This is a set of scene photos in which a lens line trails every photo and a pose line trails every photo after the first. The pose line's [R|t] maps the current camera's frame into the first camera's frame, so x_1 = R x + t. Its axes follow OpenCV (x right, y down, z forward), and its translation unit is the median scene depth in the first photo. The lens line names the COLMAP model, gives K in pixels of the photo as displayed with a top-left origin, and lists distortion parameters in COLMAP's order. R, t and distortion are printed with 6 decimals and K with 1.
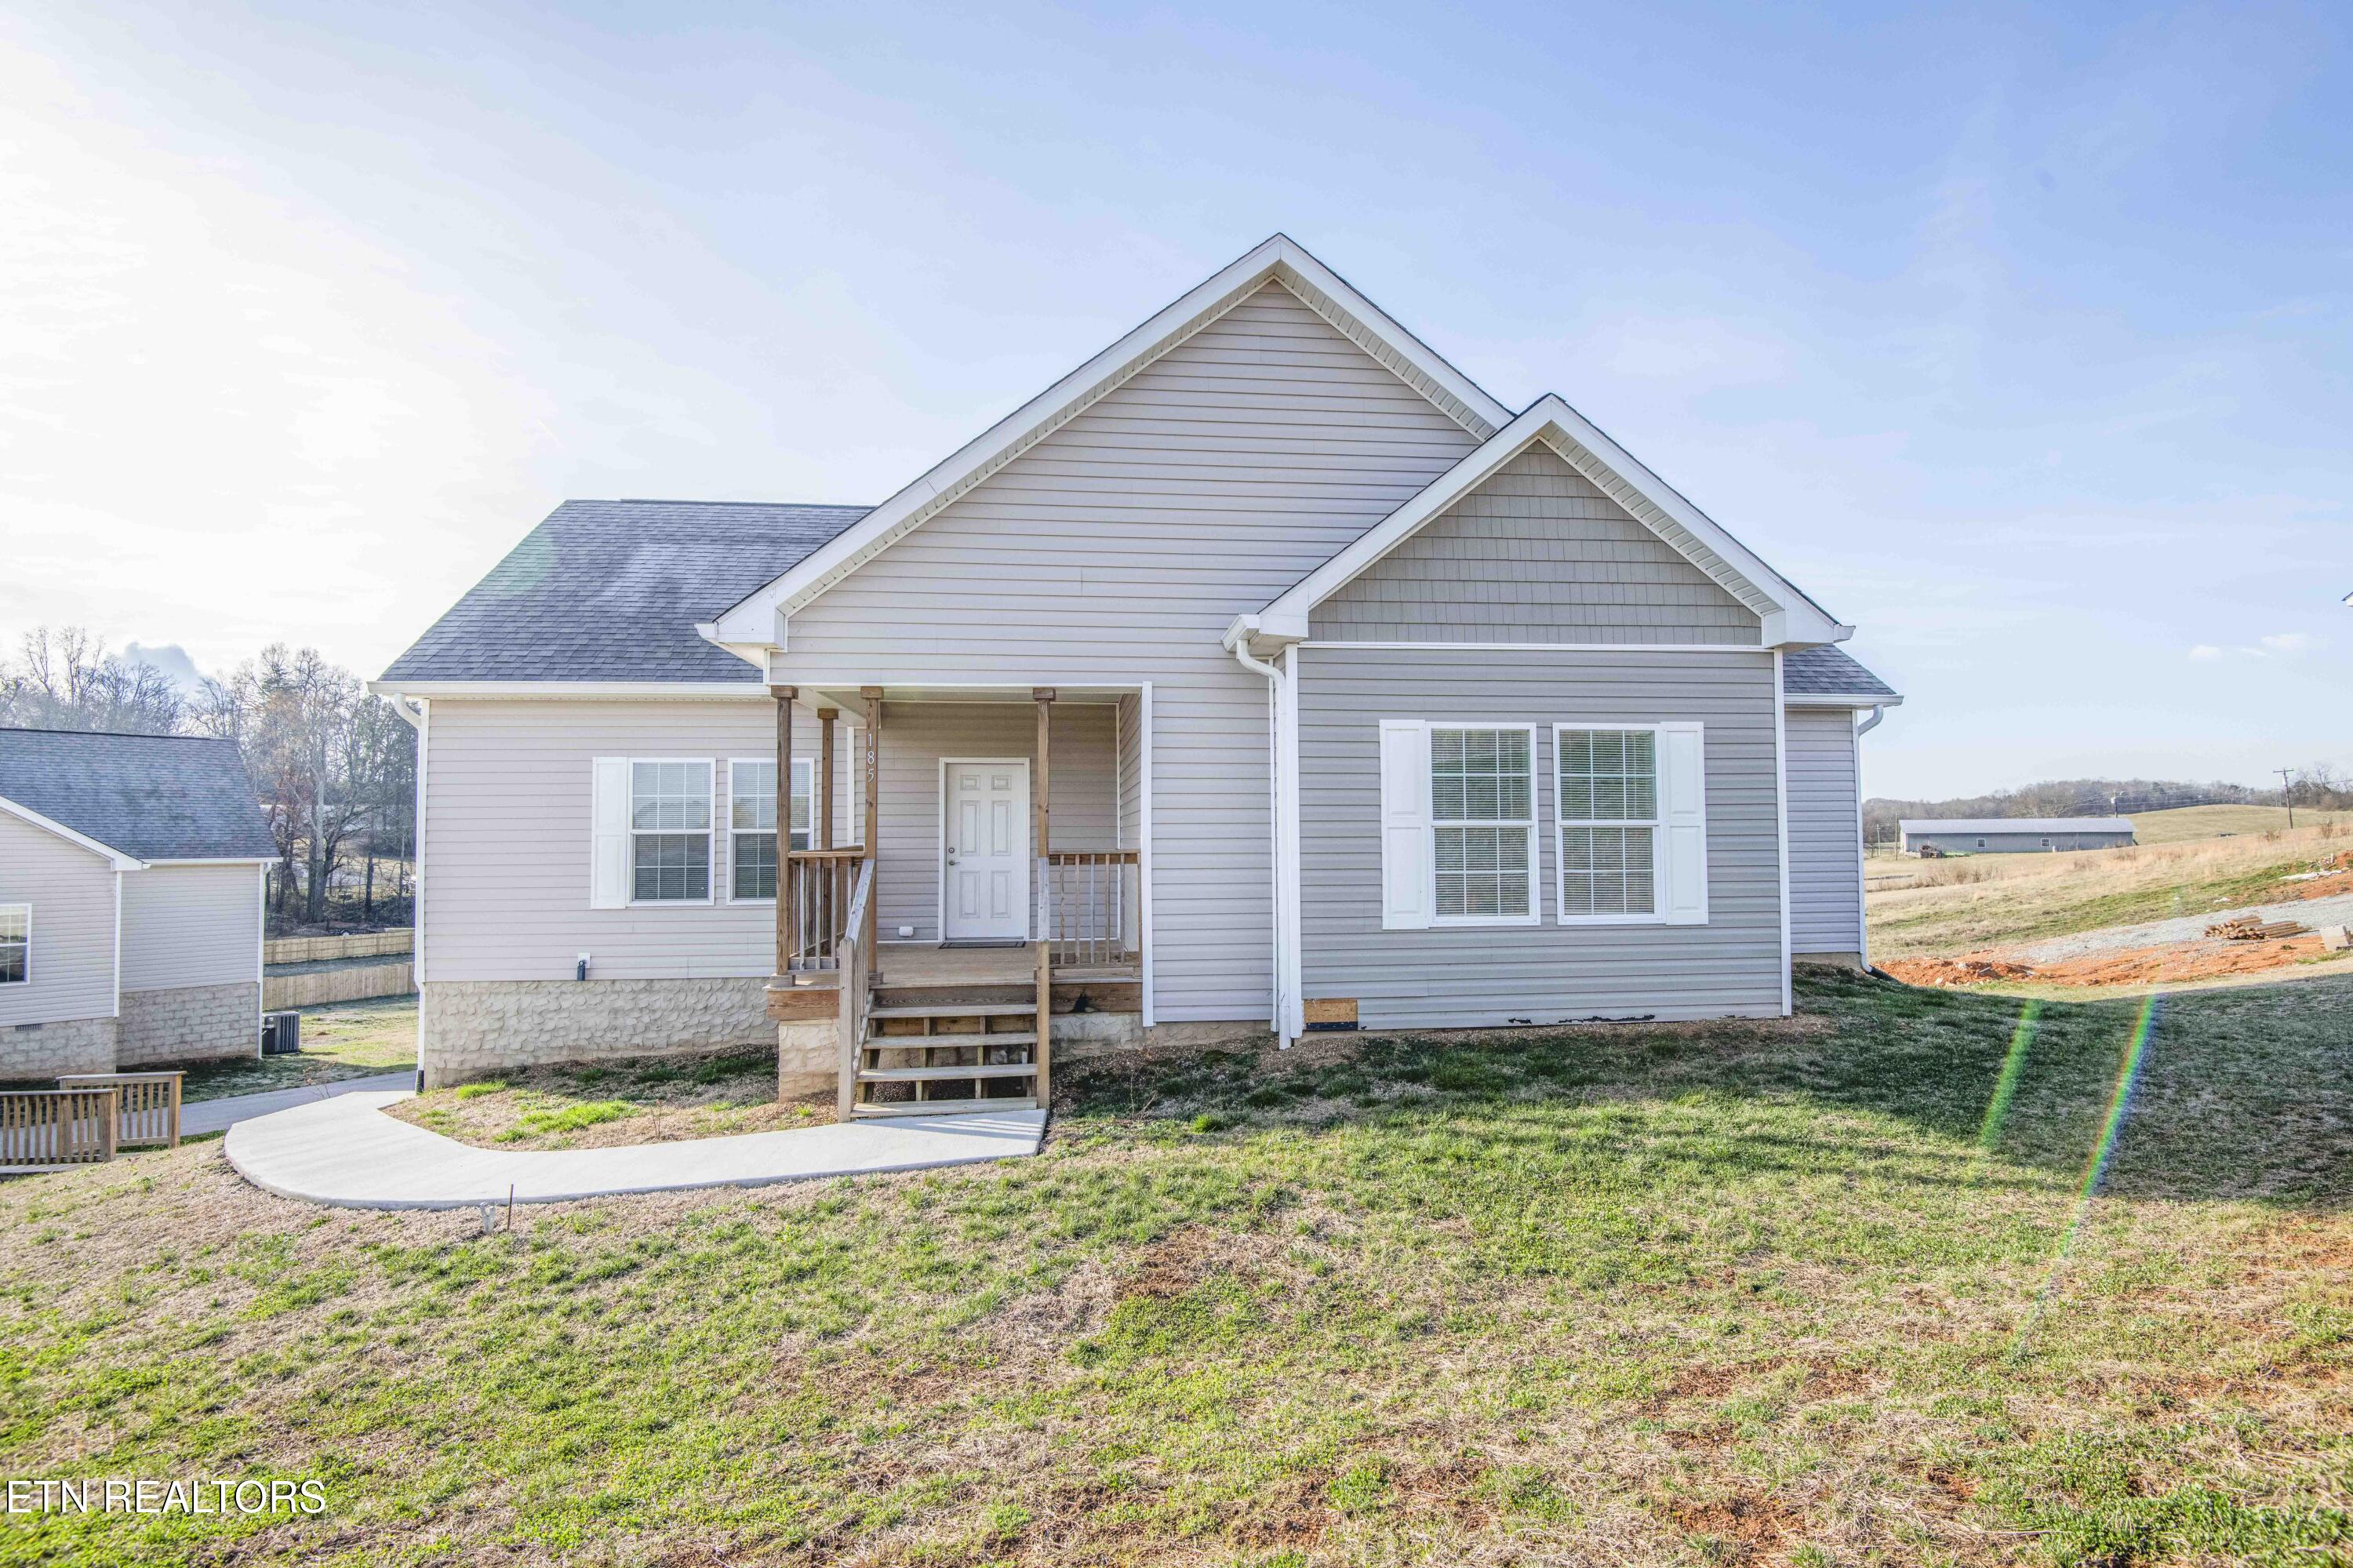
lens RADIAL K [[1110.4, 0, 1176.5], [0, 1110.4, 784.0], [0, 0, 1]] dist [-0.029193, -0.008513]
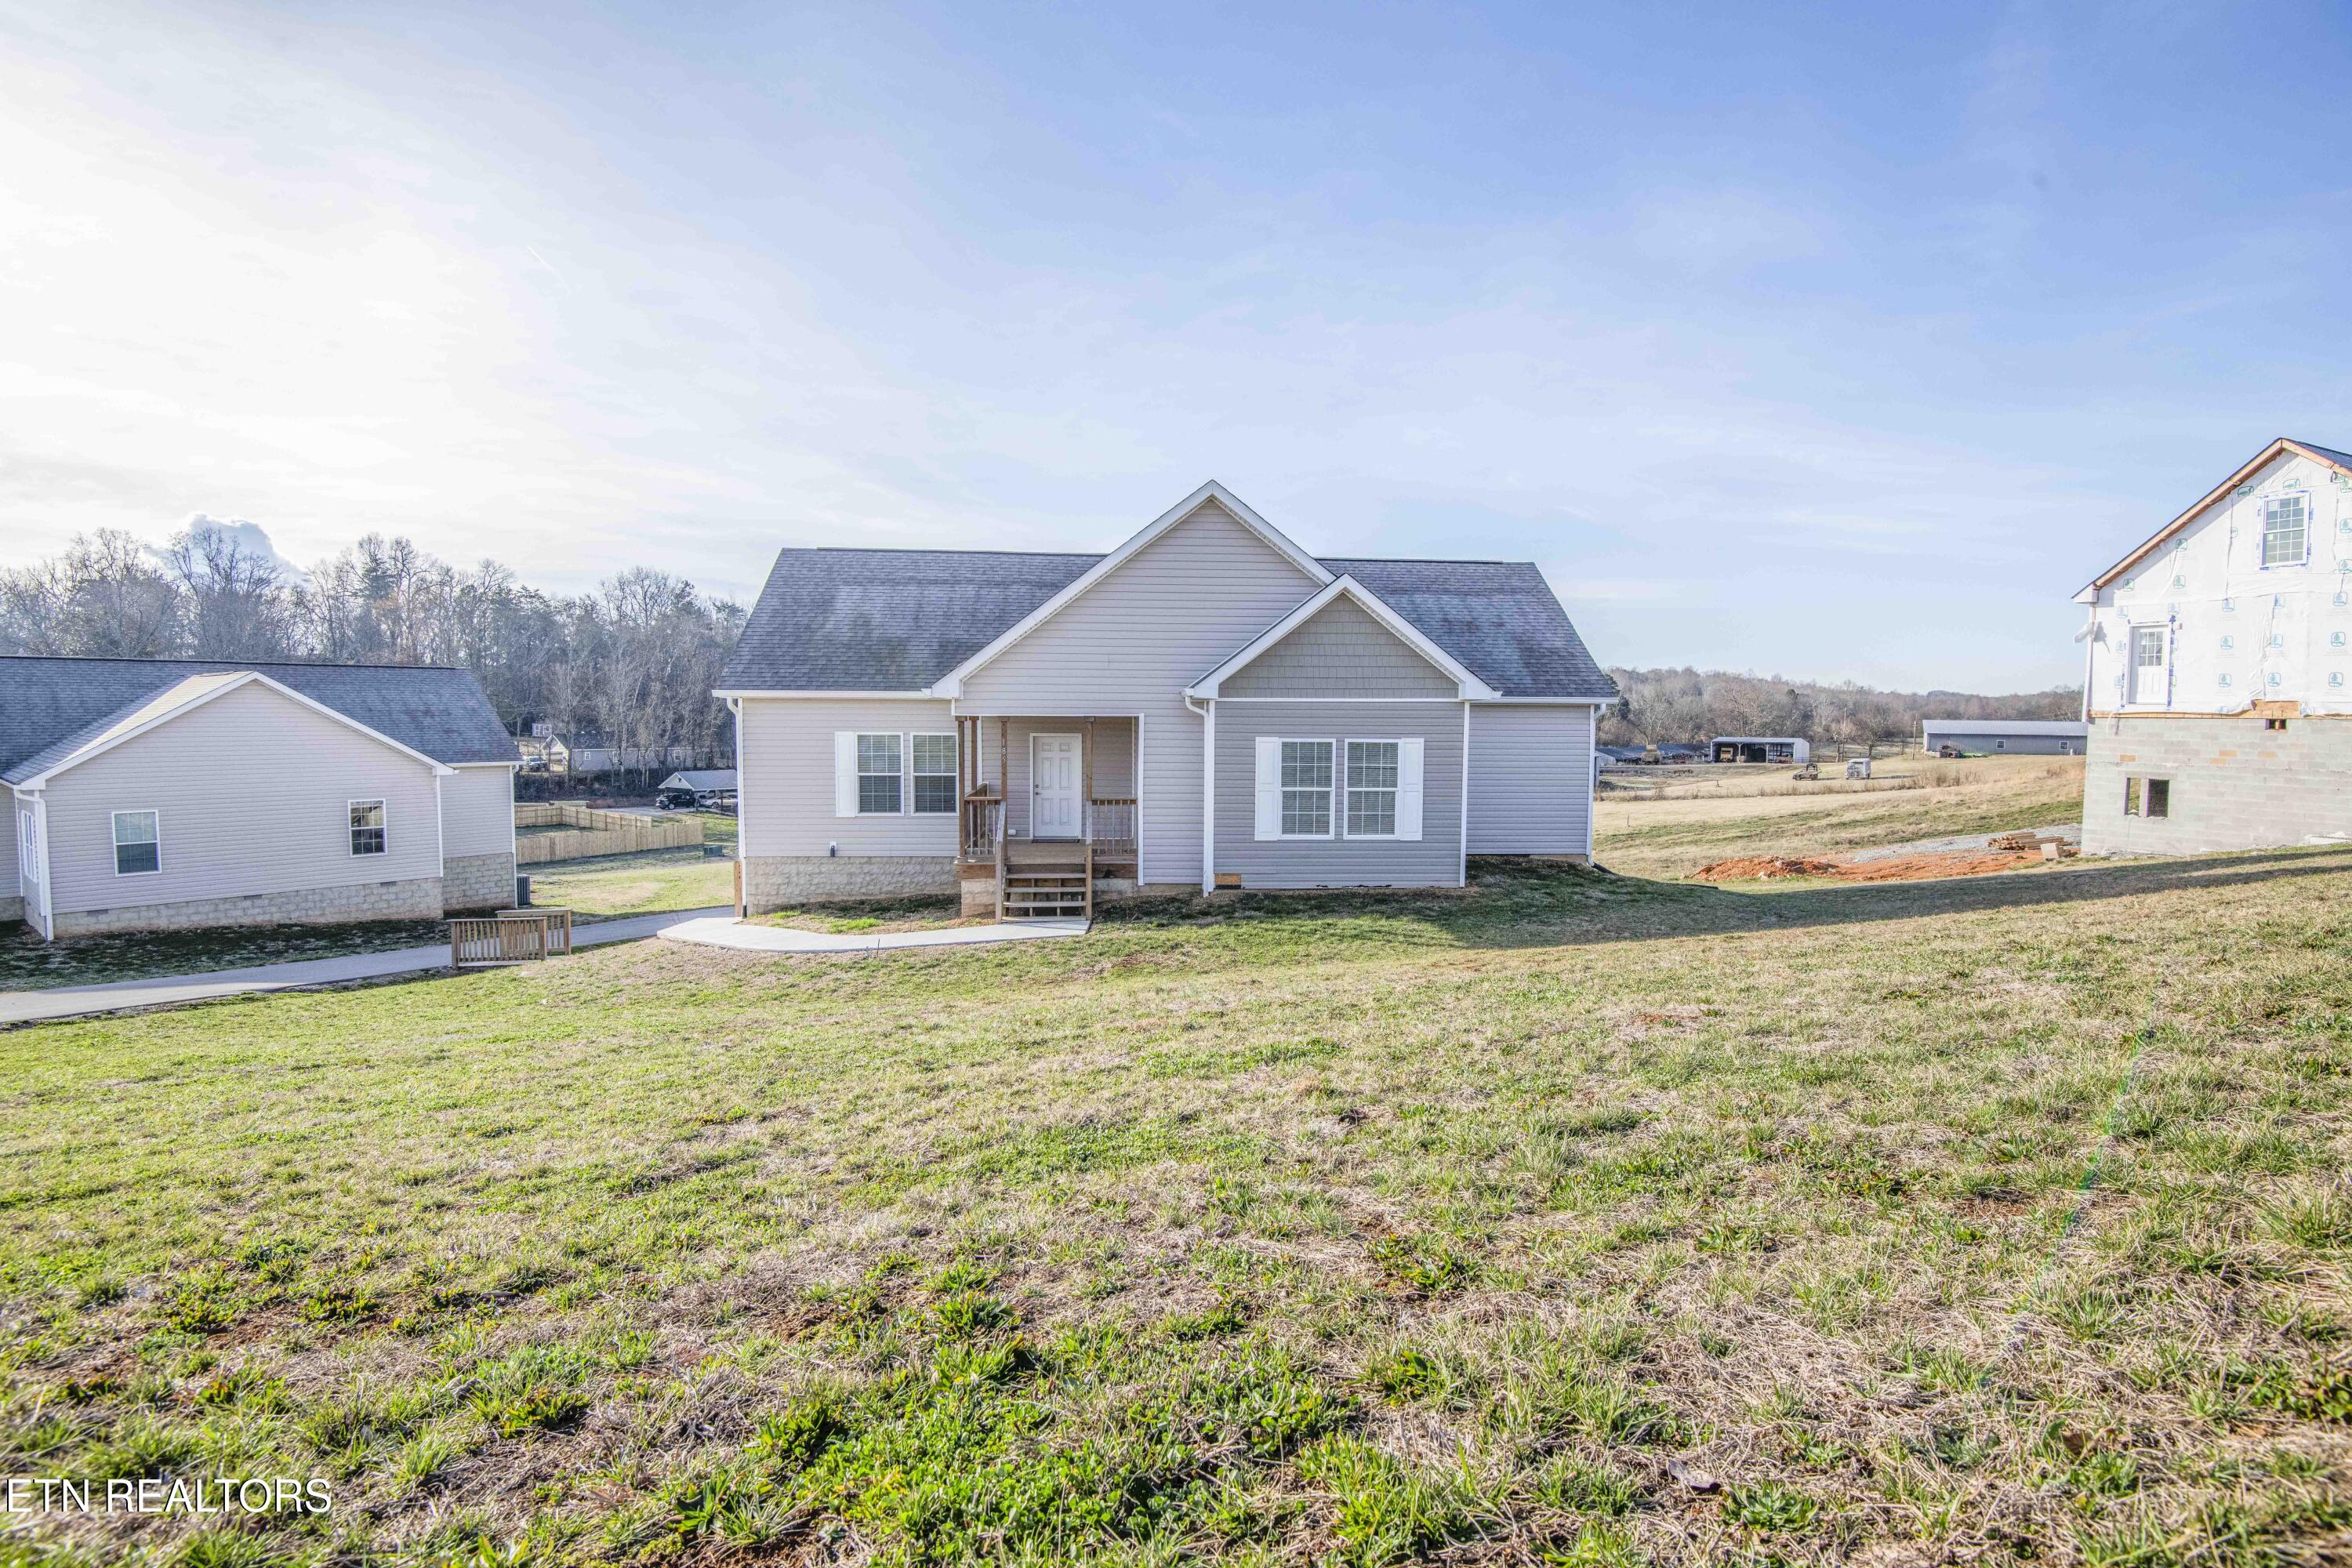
lens RADIAL K [[1109.9, 0, 1176.0], [0, 1109.9, 784.0], [0, 0, 1]] dist [-0.029193, -0.008513]
pose [[0.998948, 0.015833, -0.043033, 0.122408], [-0.011115, 0.994115, 0.107757, -0.182218], [0.044486, -0.107165, 0.993245, -0.980582]]
